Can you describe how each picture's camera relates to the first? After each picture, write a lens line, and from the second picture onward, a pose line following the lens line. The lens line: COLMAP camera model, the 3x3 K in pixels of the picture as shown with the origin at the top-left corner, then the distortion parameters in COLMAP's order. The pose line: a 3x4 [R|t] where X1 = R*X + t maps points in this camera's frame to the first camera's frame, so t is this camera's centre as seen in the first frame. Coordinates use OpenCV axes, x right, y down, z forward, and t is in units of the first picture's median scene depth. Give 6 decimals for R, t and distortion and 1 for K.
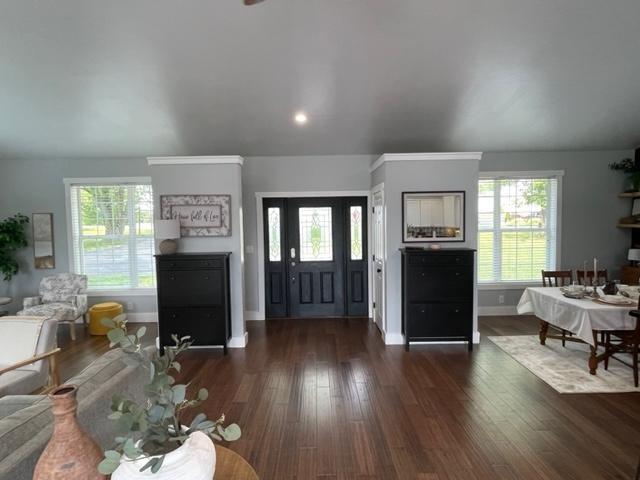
lens RADIAL K [[383.9, 0, 318.3], [0, 383.9, 242.4], [0, 0, 1]] dist [-0.001129, 0.000706]
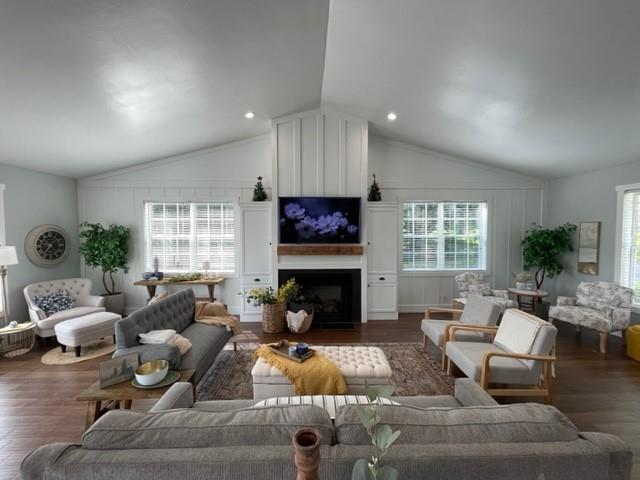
lens RADIAL K [[257.7, 0, 316.8], [0, 257.7, 238.9], [0, 0, 1]] dist [-0.001174, -0.000518]
pose [[0.032614, 0.047093, -0.998358, -0.024647], [-0.055610, 0.997427, 0.045232, -0.019556], [0.997920, 0.054044, 0.035149, 0.222544]]
